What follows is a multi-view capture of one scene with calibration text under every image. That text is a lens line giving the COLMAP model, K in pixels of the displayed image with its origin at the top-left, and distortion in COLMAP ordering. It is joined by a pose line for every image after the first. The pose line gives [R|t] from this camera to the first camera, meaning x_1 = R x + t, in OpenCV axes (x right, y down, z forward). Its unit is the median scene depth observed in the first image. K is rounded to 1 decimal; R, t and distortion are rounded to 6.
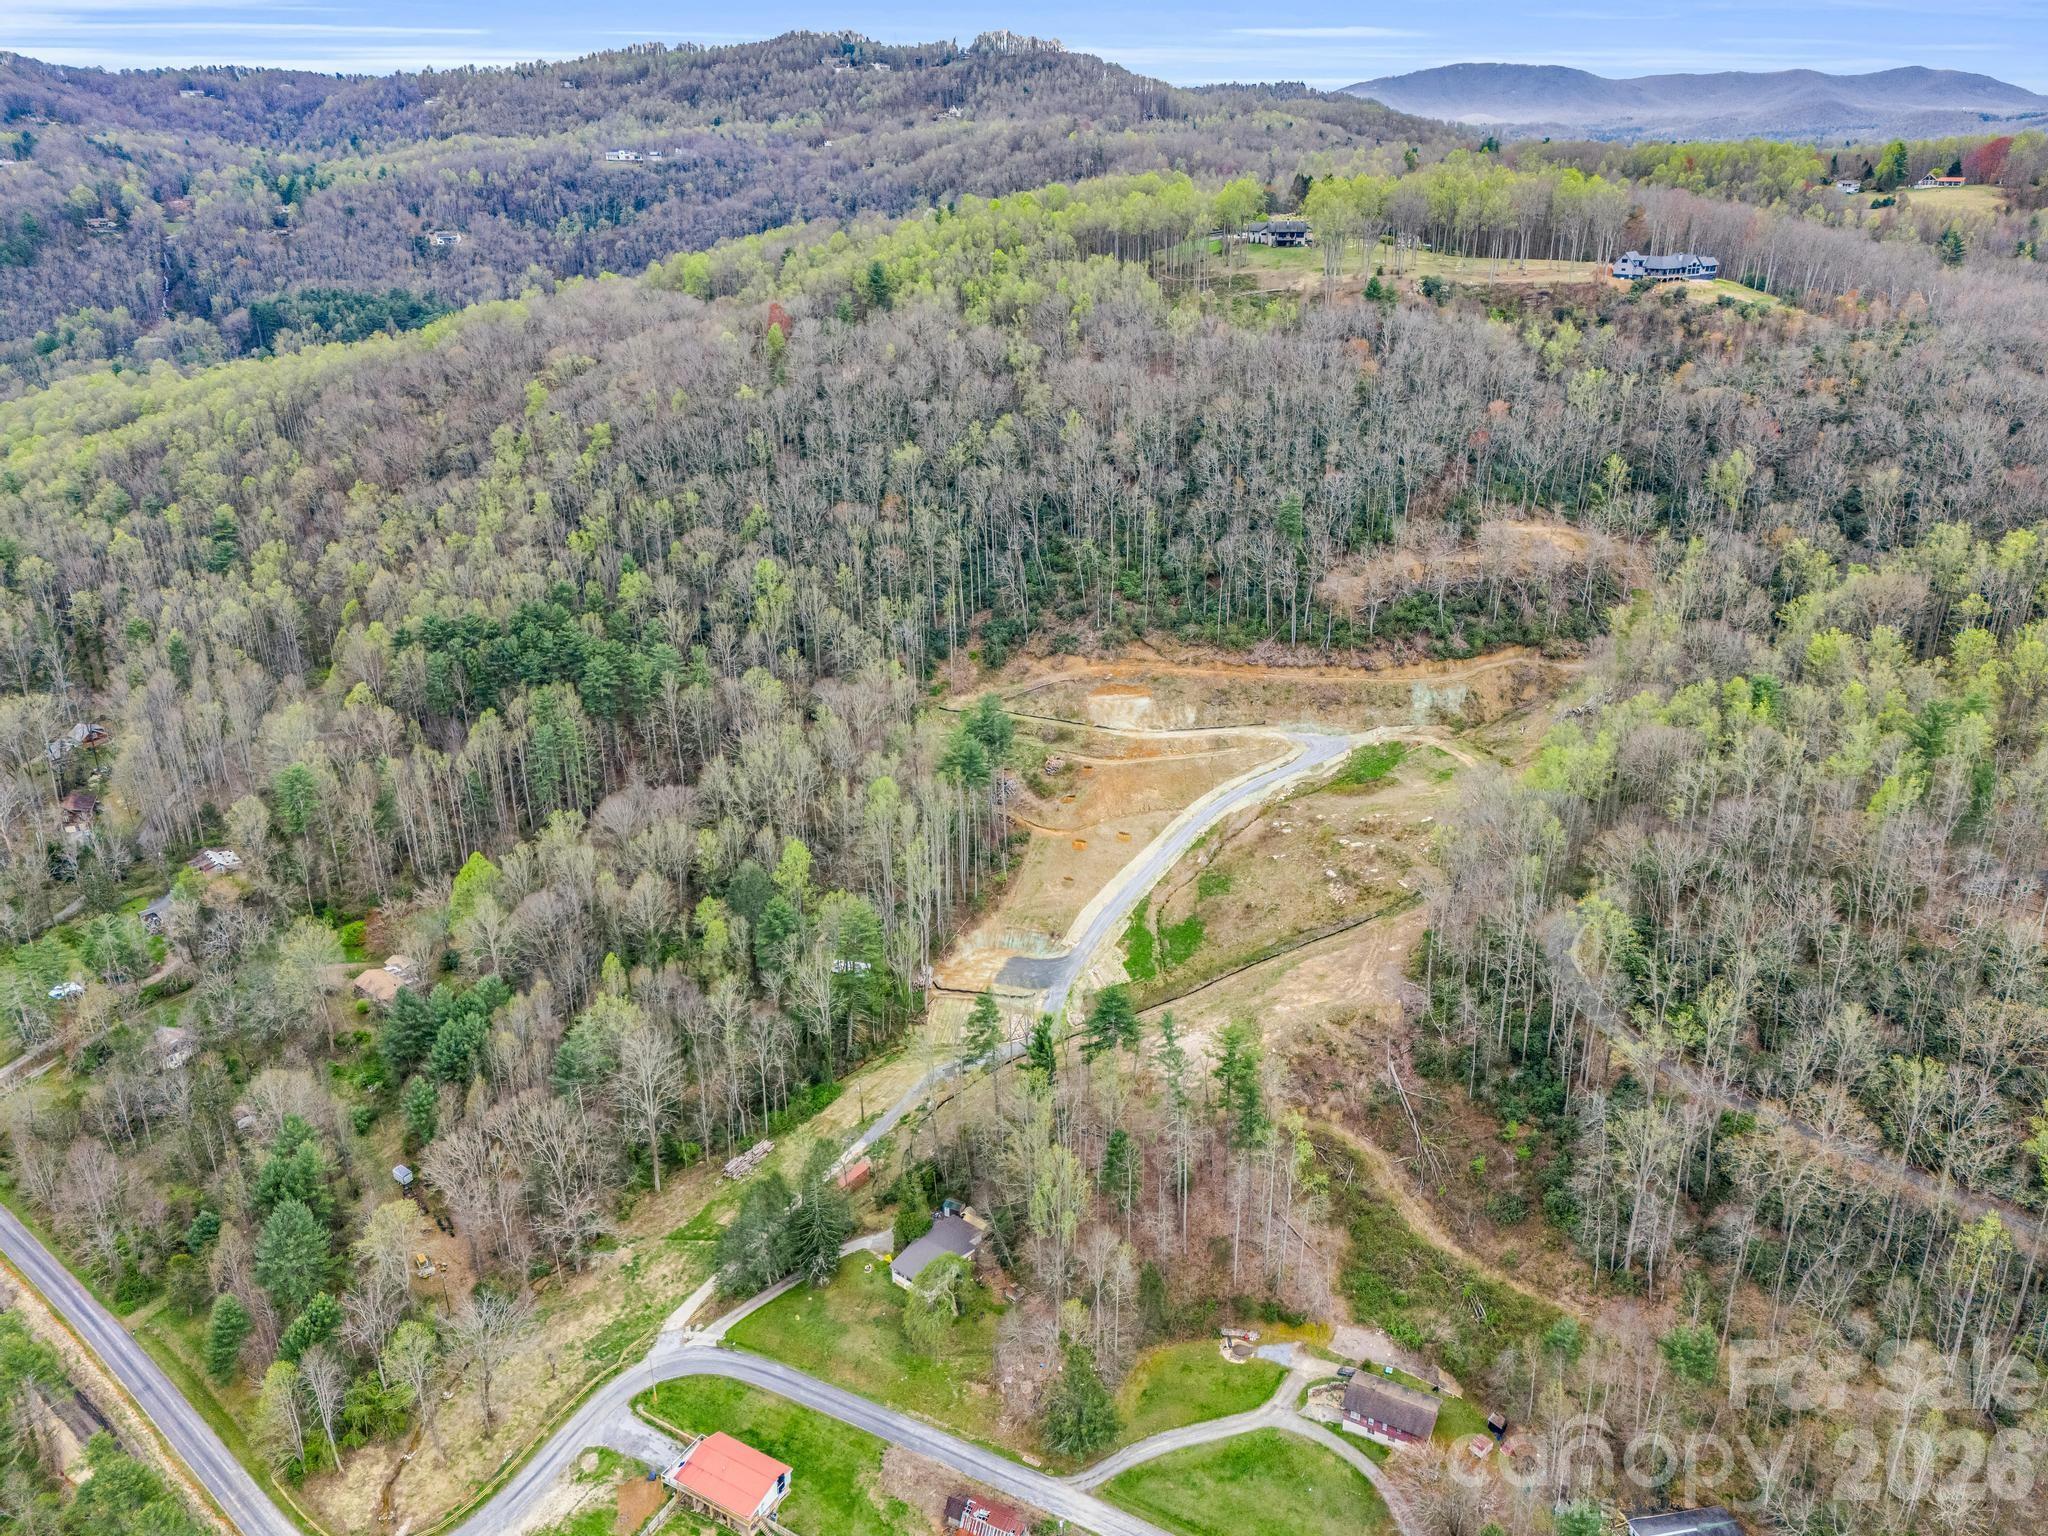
lens RADIAL K [[1534.0, 0, 1024.0], [0, 1534.0, 768.0], [0, 0, 1]] dist [0.080335, -0.082776]
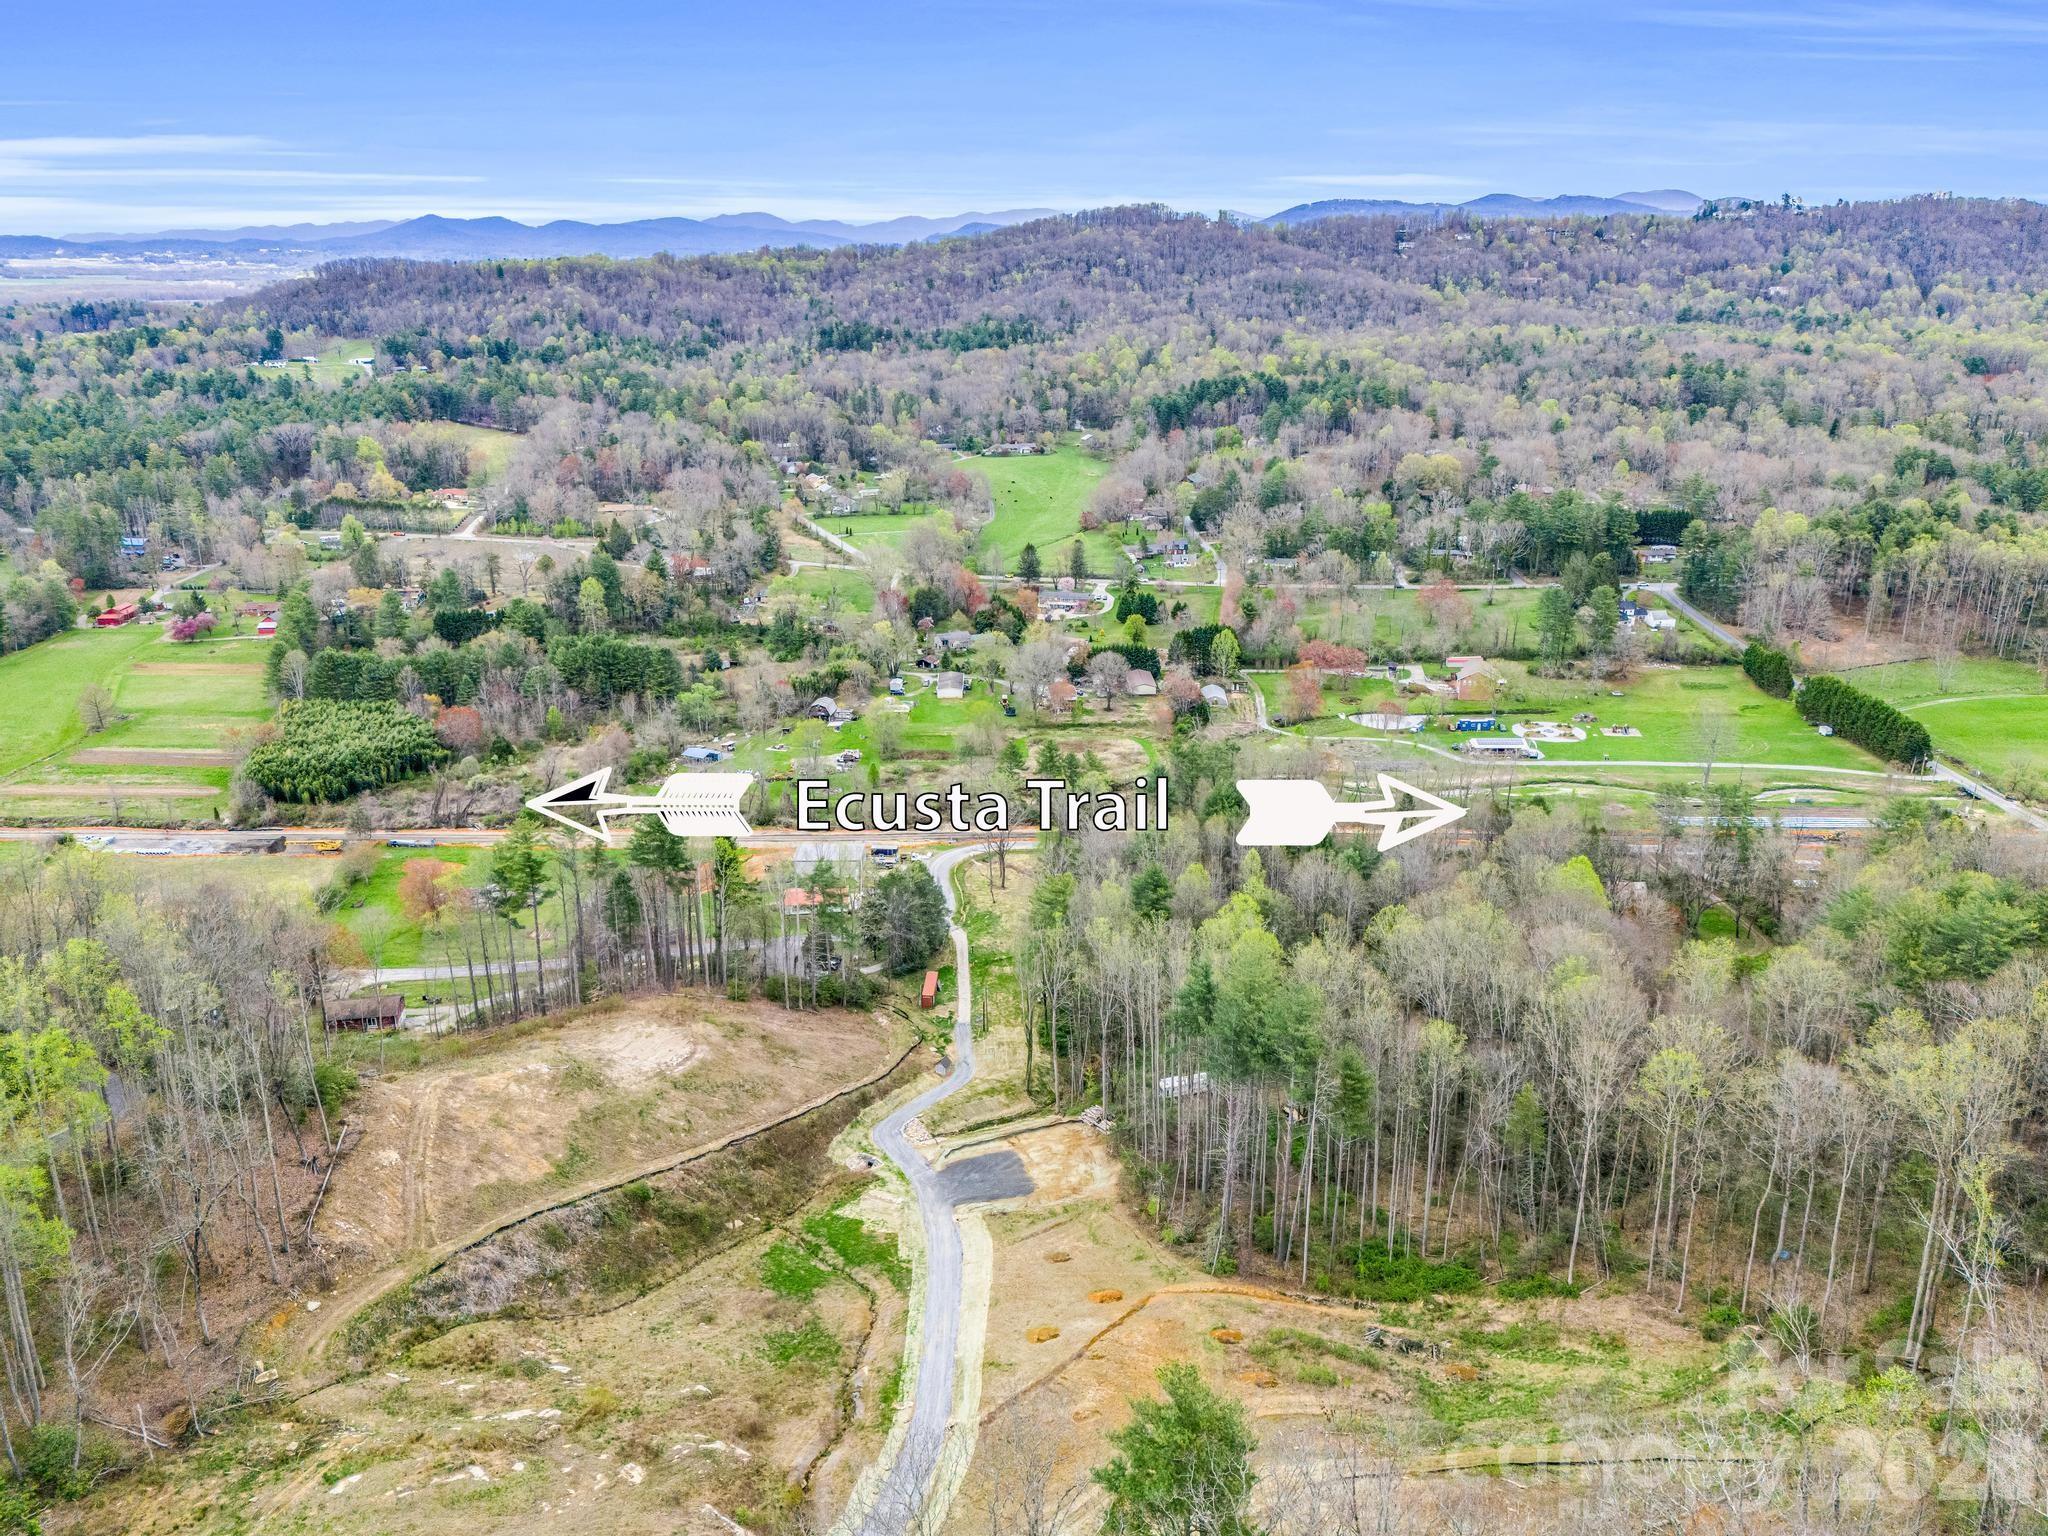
lens RADIAL K [[1542.2, 0, 1027.0], [0, 1542.2, 765.1], [0, 0, 1]] dist [0.067318, -0.060209]
pose [[-0.794756, 0.208313, -0.570061, 0.268778], [-0.218781, 0.777778, 0.589234, -0.325413], [0.566126, 0.593015, -0.572568, 1.045500]]
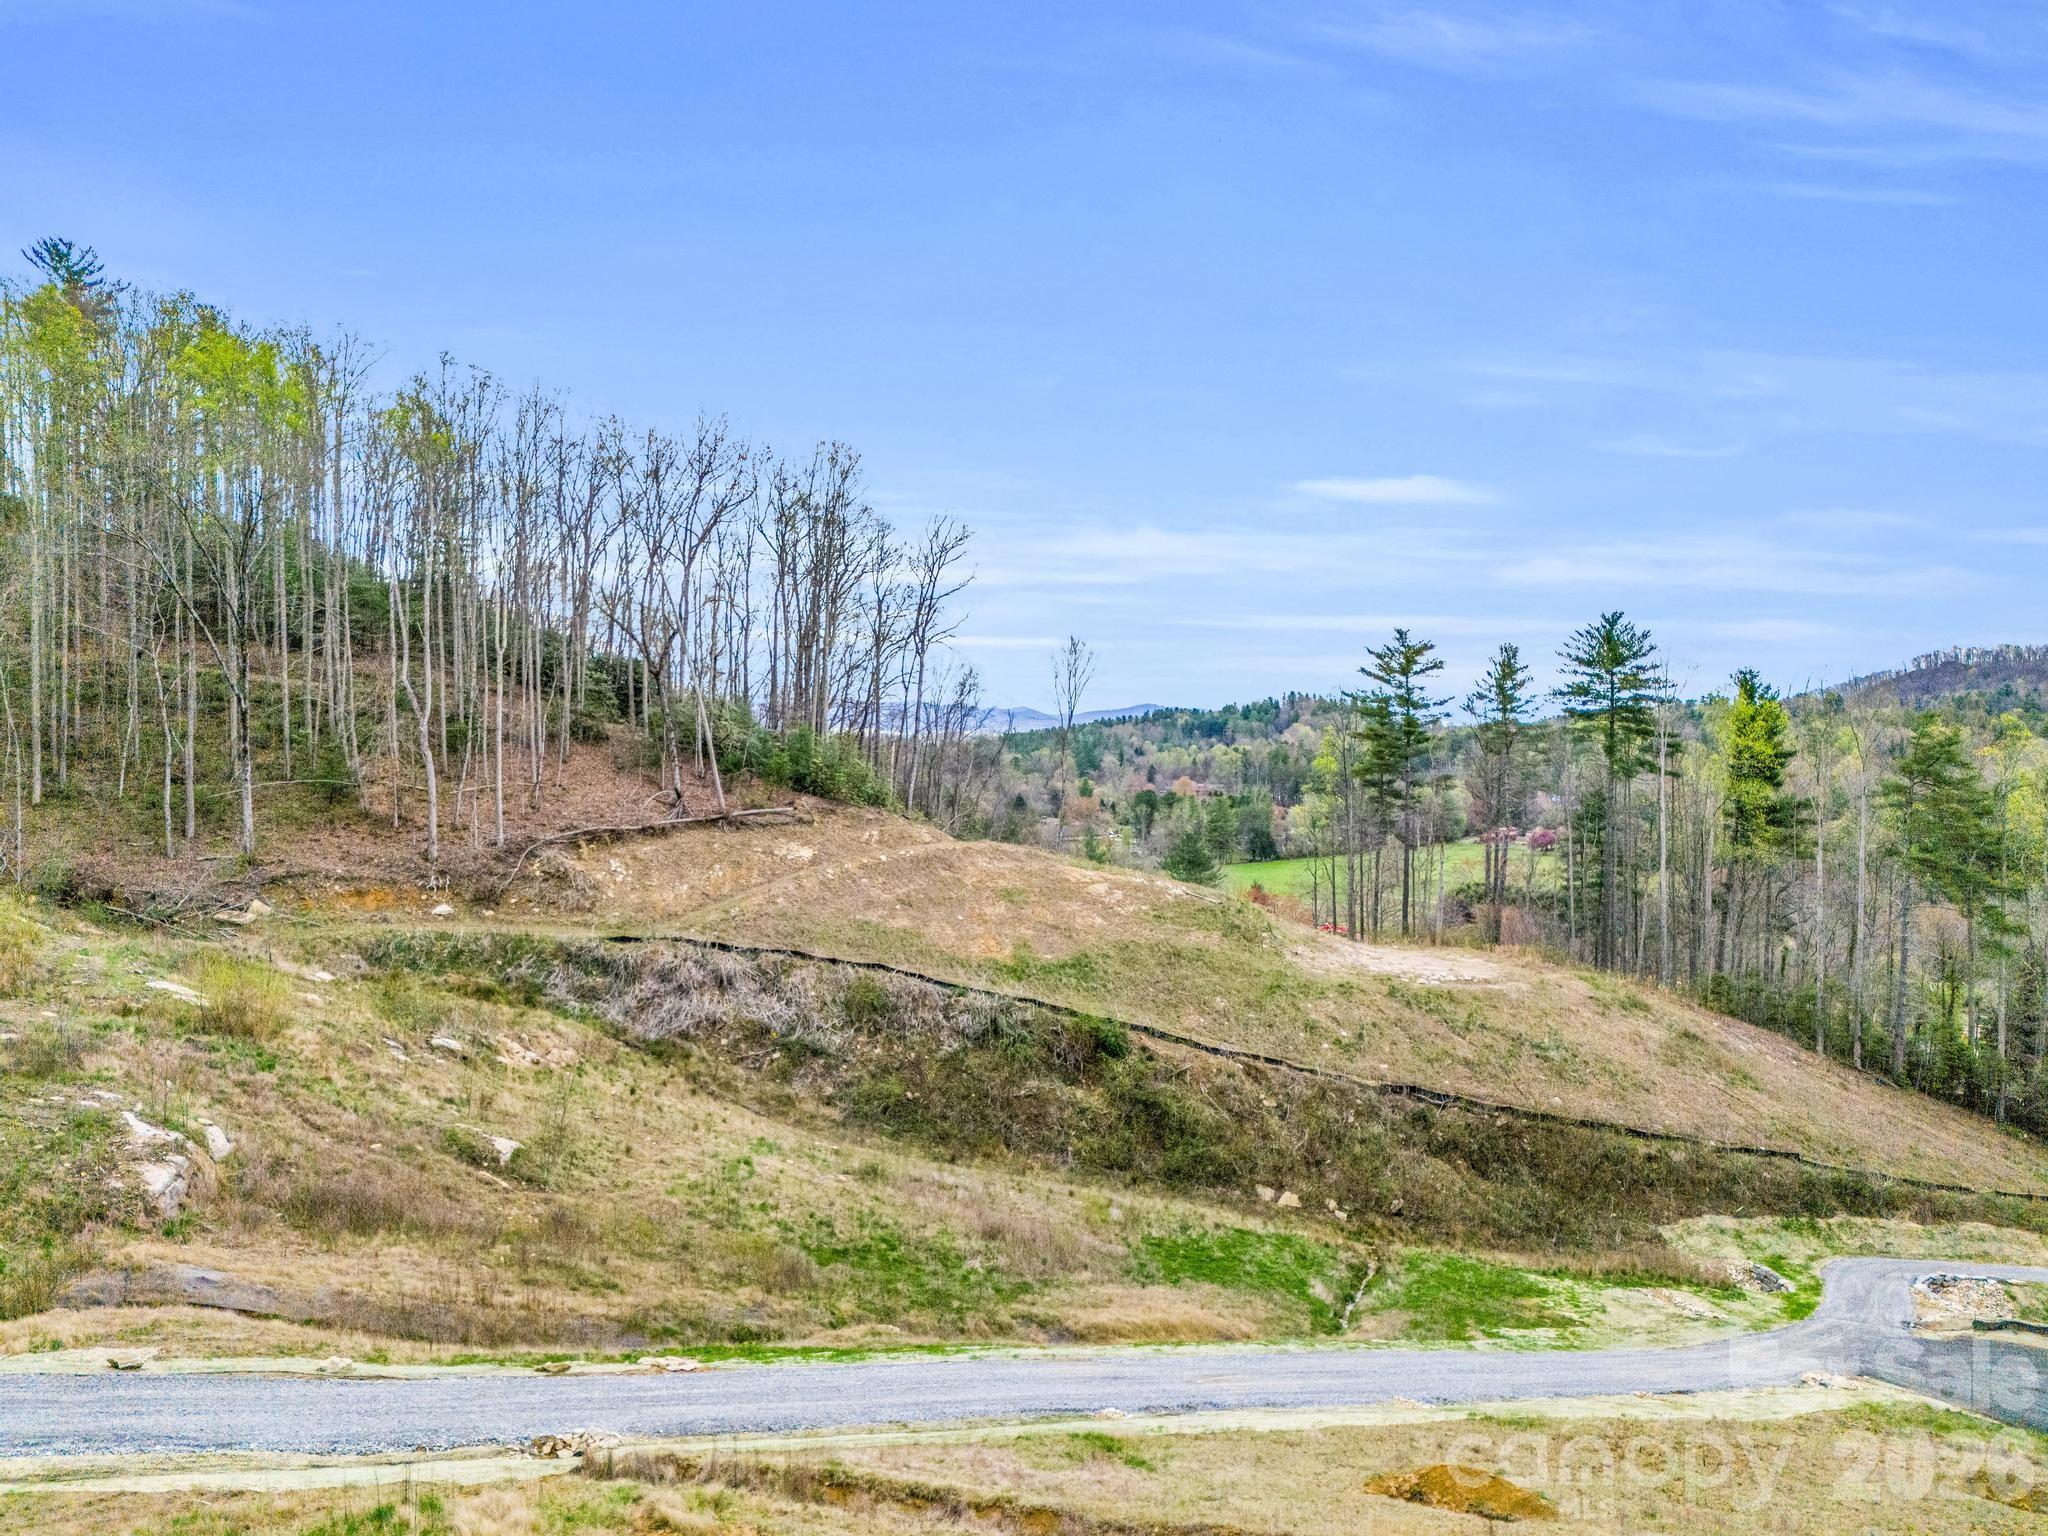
lens RADIAL K [[1534.0, 0, 1024.0], [0, 1534.0, 768.0], [0, 0, 1]] dist [0.080335, -0.082776]
pose [[-0.951946, 0.007748, 0.306167, 0.054802], [0.130250, 0.915013, 0.381821, -0.027602], [-0.277188, 0.403351, -0.872052, 0.959517]]
